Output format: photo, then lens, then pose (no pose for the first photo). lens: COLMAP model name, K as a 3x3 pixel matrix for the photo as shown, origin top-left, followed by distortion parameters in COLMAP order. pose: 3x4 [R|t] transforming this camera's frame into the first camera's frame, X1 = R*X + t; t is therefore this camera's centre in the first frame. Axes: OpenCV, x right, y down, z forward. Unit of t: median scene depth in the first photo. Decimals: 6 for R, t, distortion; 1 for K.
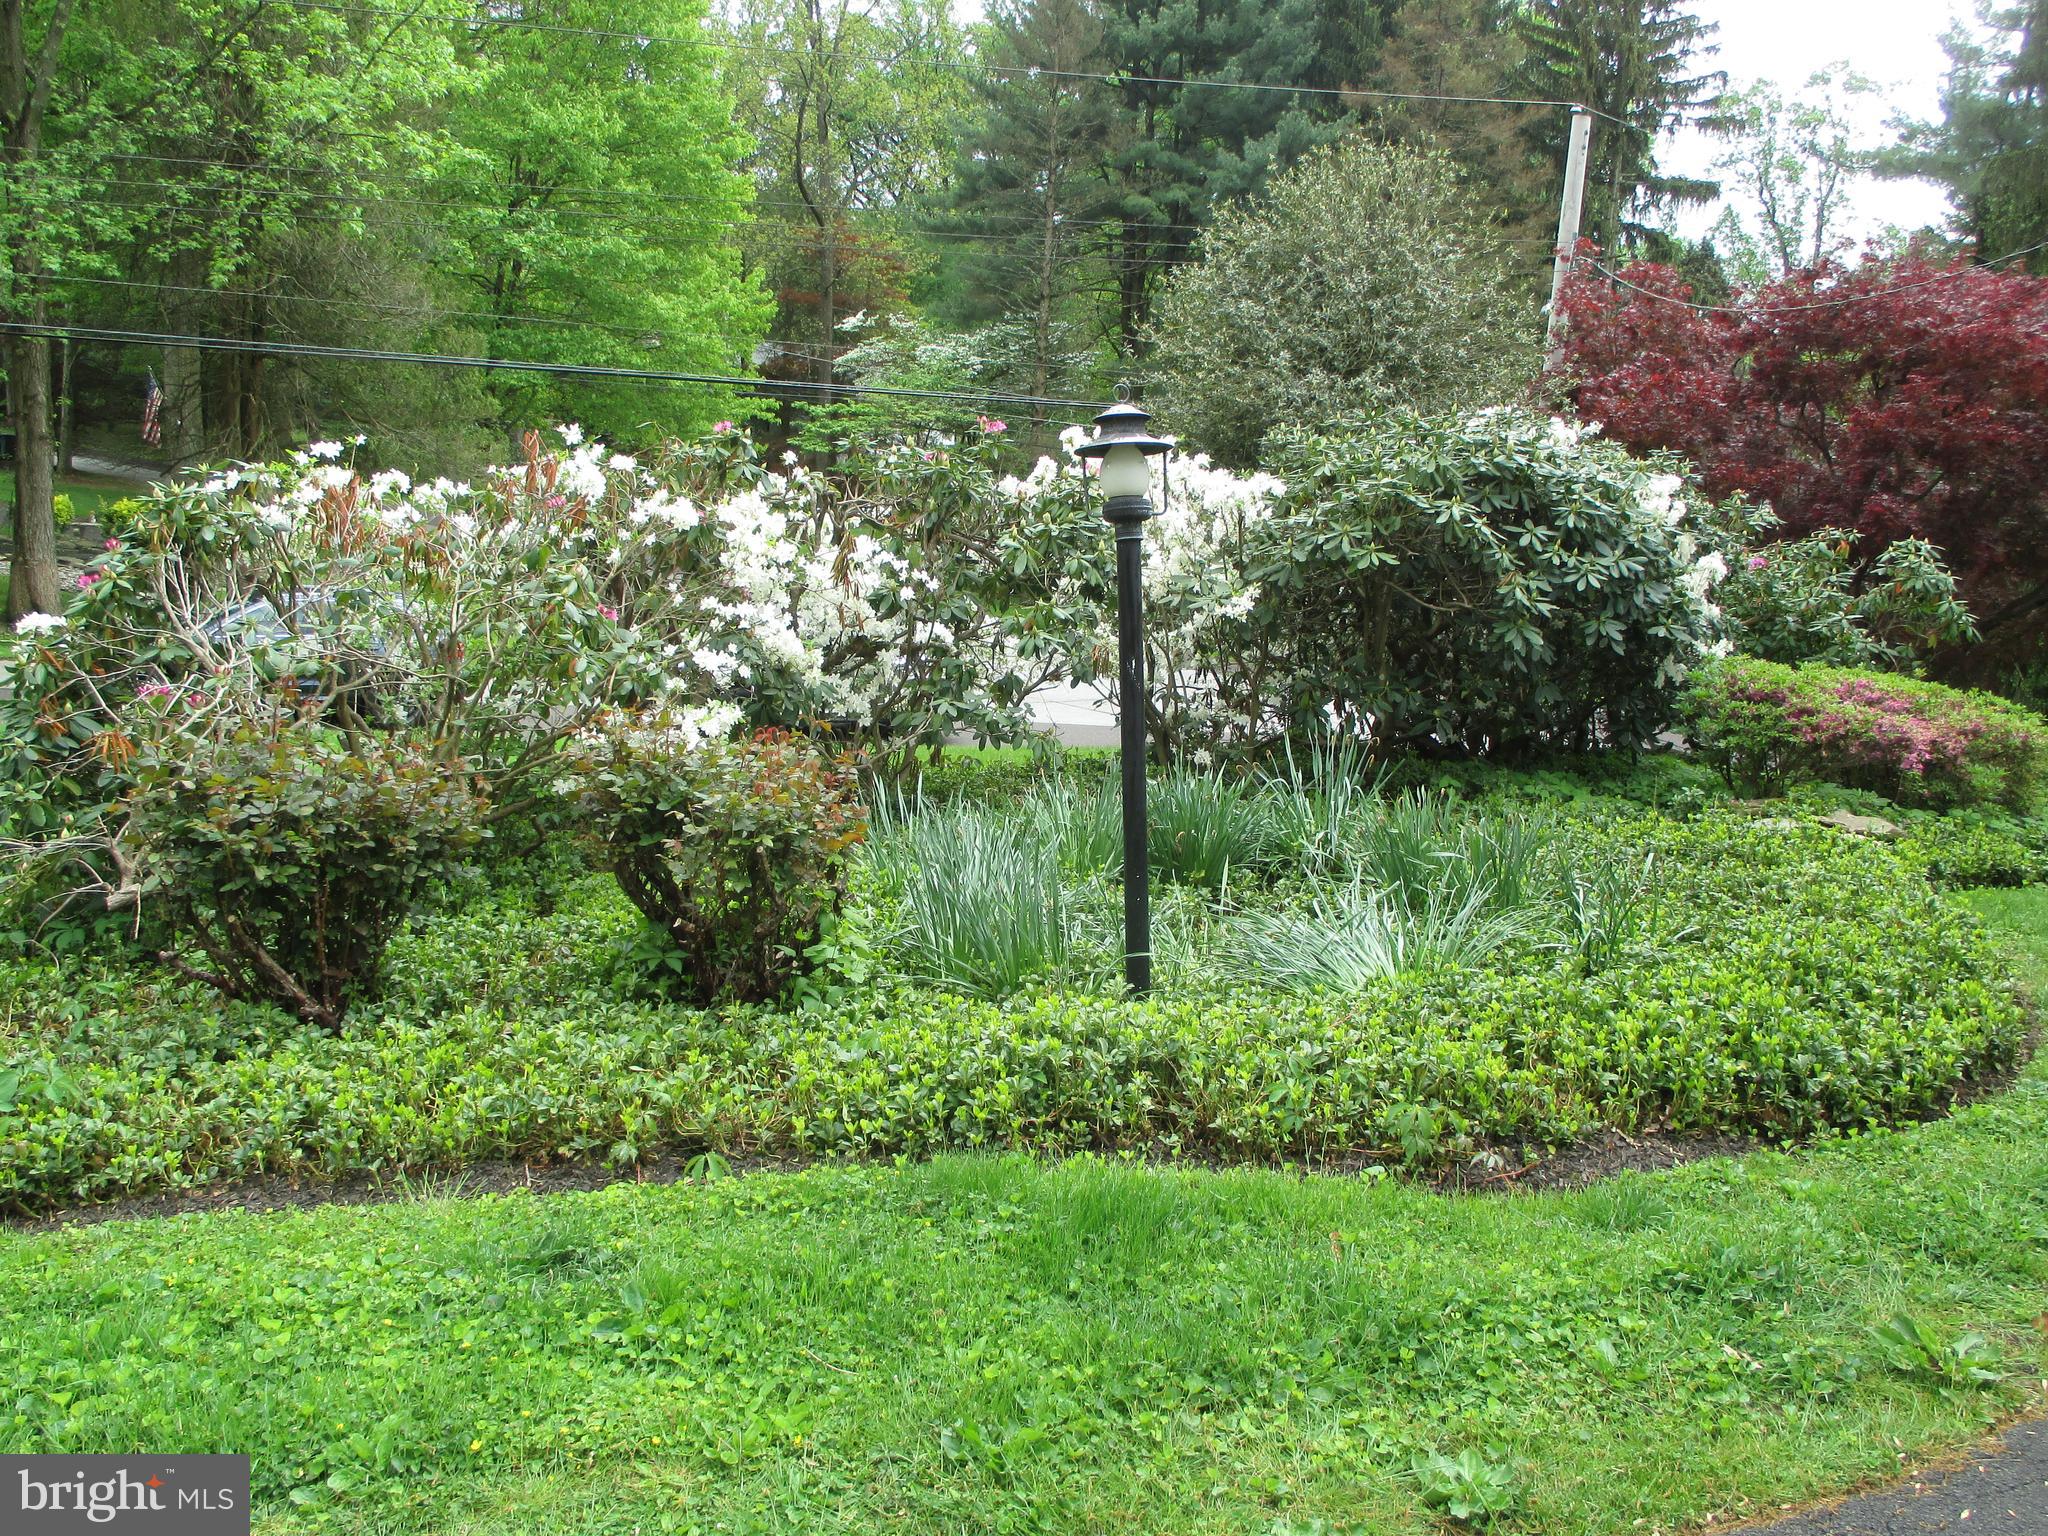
lens RADIAL K [[1637.3, 0, 1025.2], [0, 1637.3, 868.0], [0, 0, 1]] dist [-0.036728, -0.009236]
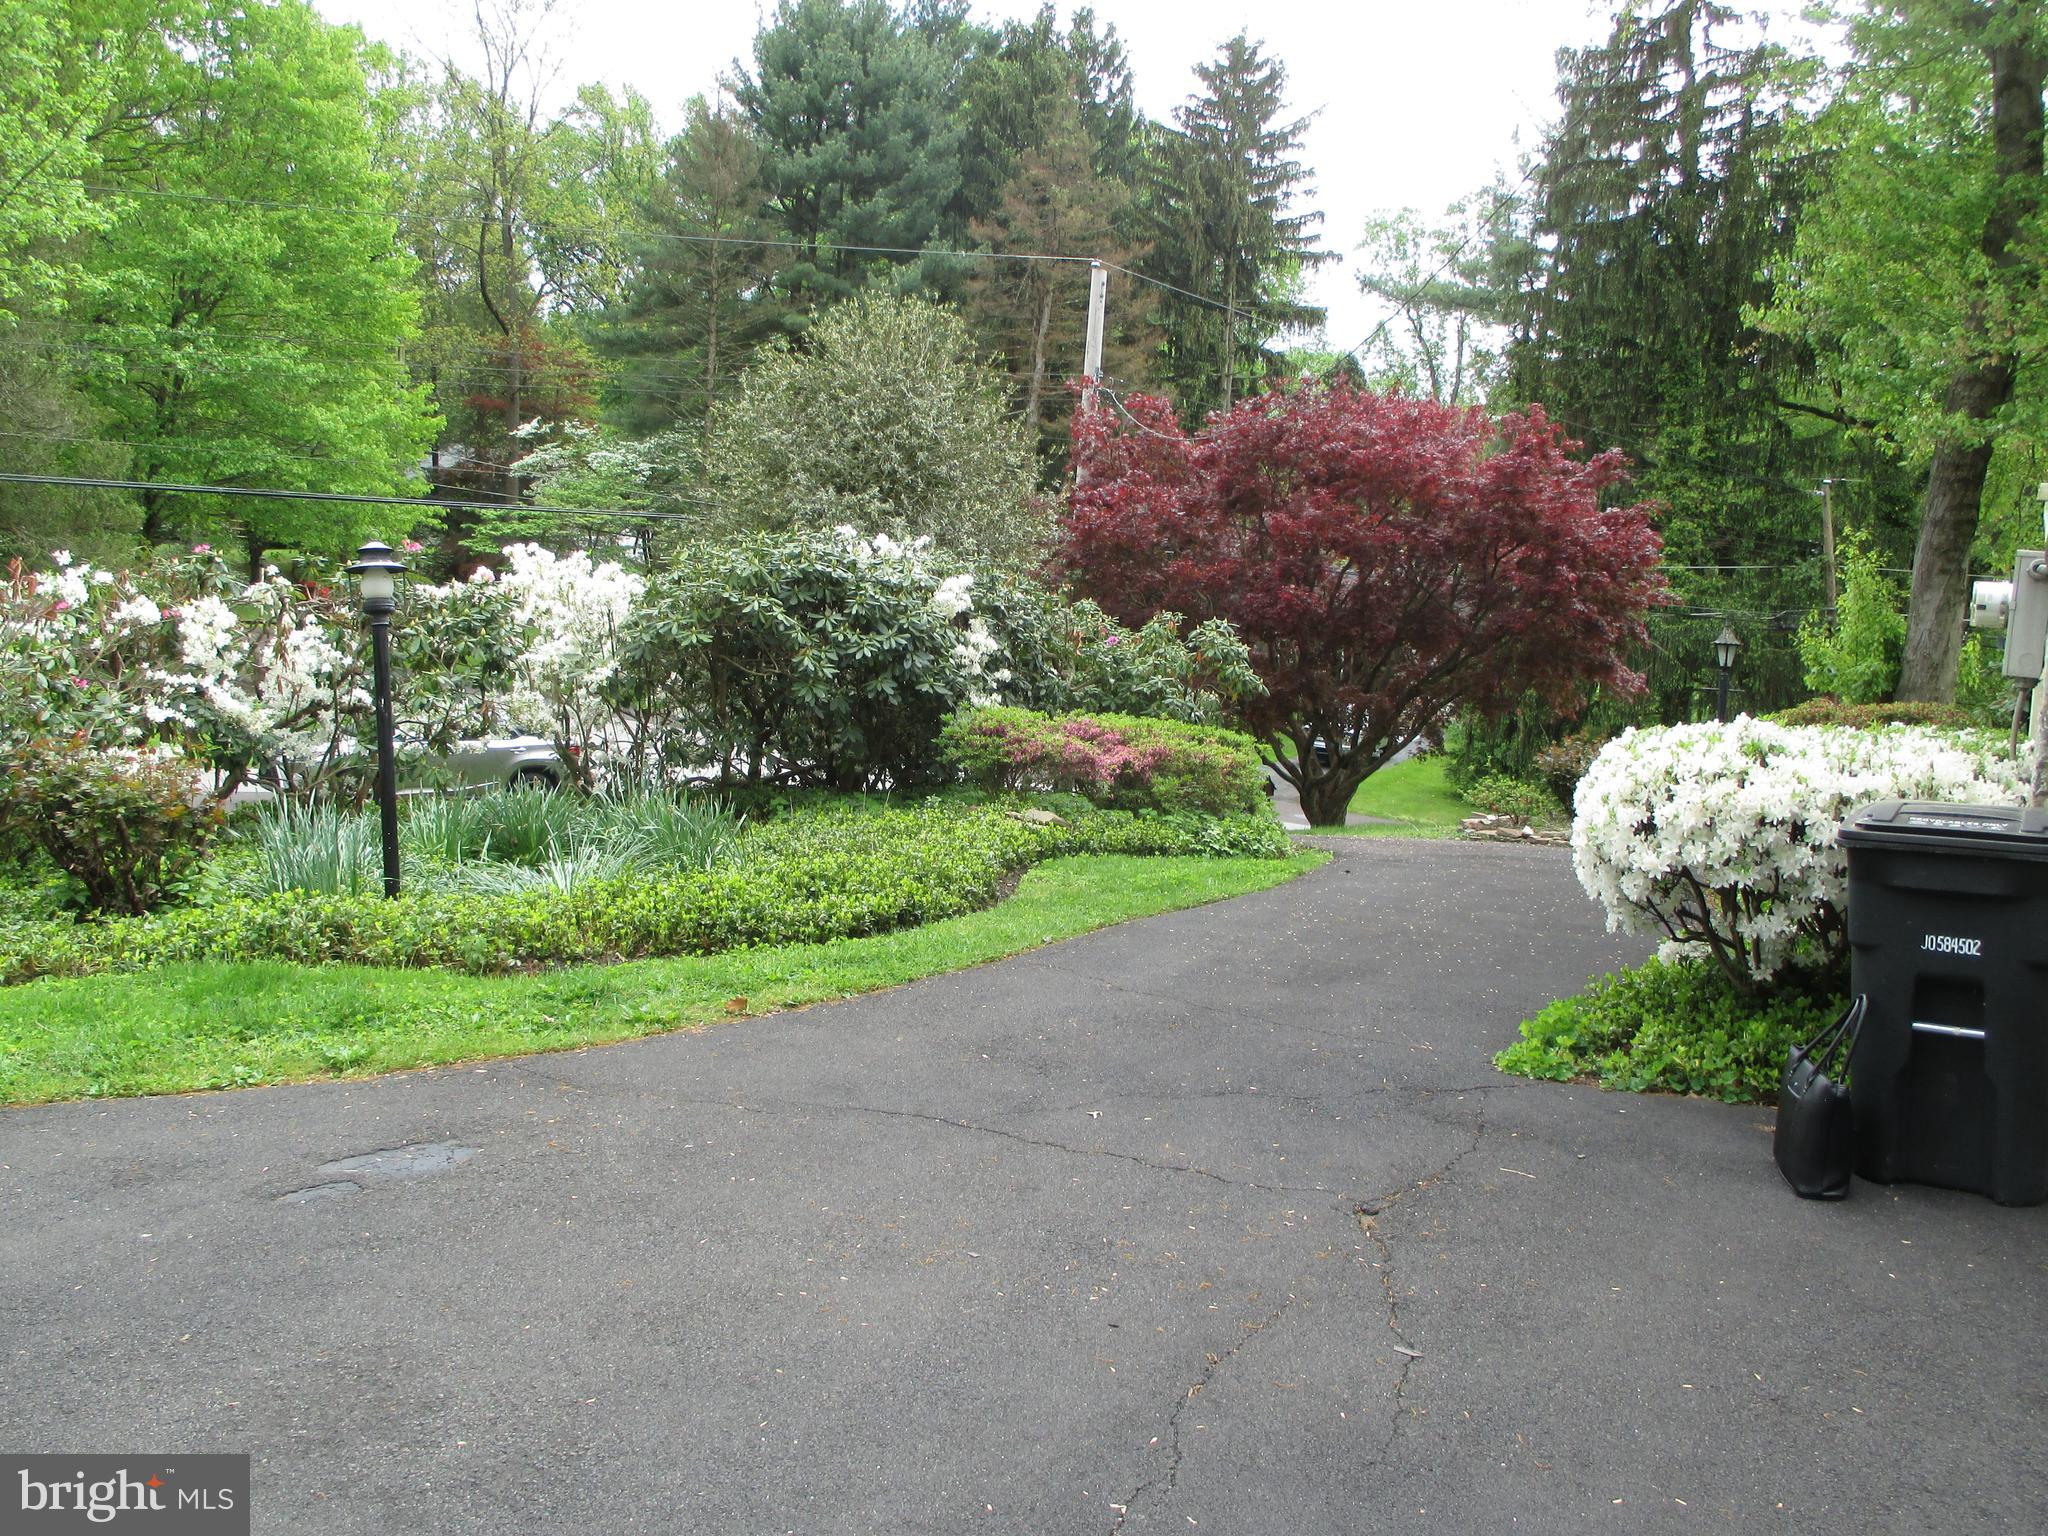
lens RADIAL K [[1637.3, 0, 1025.2], [0, 1637.3, 868.0], [0, 0, 1]] dist [-0.036728, -0.009236]
pose [[0.987408, -0.032475, 0.154826, 0.089410], [0.041142, 0.997741, -0.053111, 0.030453], [-0.152751, 0.058812, 0.986513, -0.135323]]
